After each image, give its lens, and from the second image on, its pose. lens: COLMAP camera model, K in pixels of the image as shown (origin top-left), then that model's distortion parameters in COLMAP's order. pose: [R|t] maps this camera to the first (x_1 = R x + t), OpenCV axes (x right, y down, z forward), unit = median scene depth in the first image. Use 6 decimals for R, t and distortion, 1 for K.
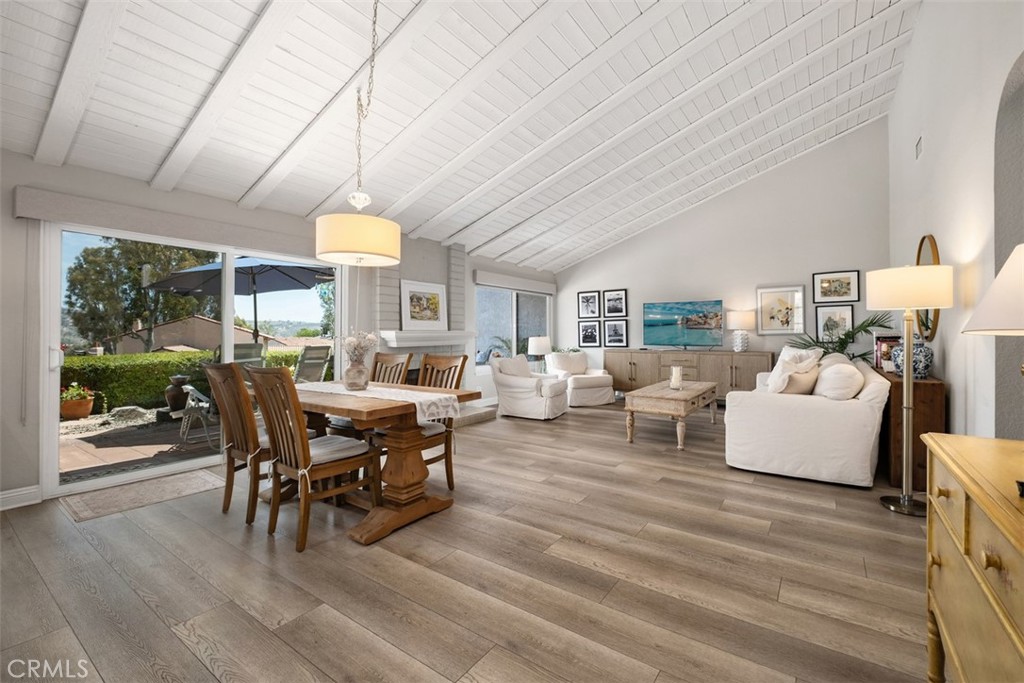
lens RADIAL K [[439.5, 0, 509.1], [0, 439.5, 332.3], [0, 0, 1]] dist [0.002961, -0.005548]
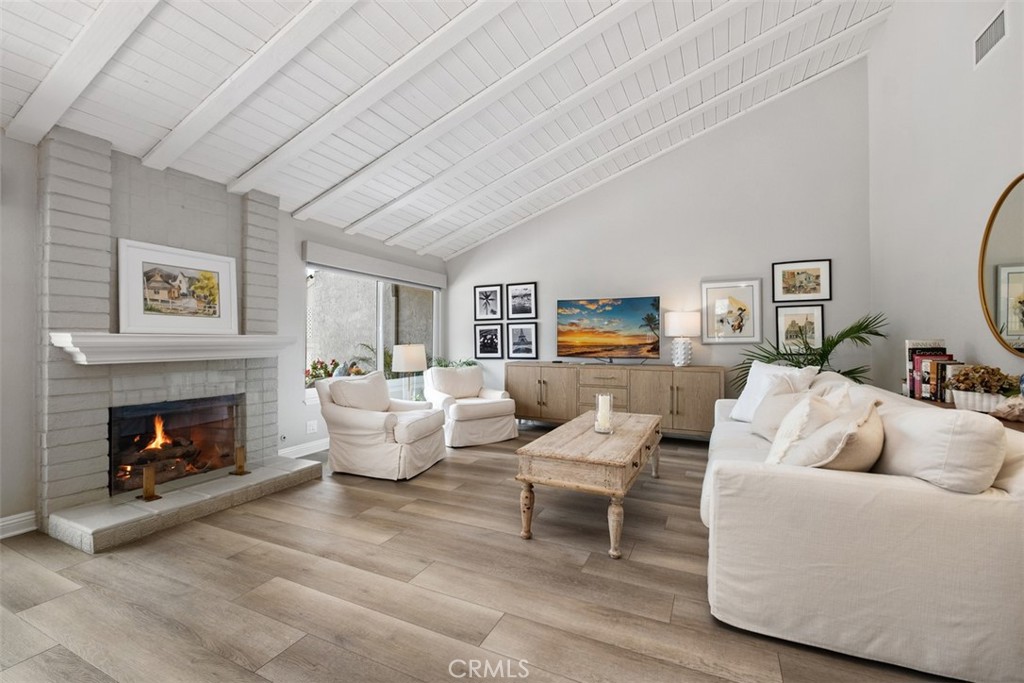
lens RADIAL K [[439.5, 0, 509.3], [0, 439.5, 335.6], [0, 0, 1]] dist [0.002961, -0.005548]
pose [[0.984688, 0.007857, 0.174150, 0.109799], [-0.006224, 0.999931, -0.009924, 0.001342], [-0.174216, 0.008688, 0.984669, 0.322237]]
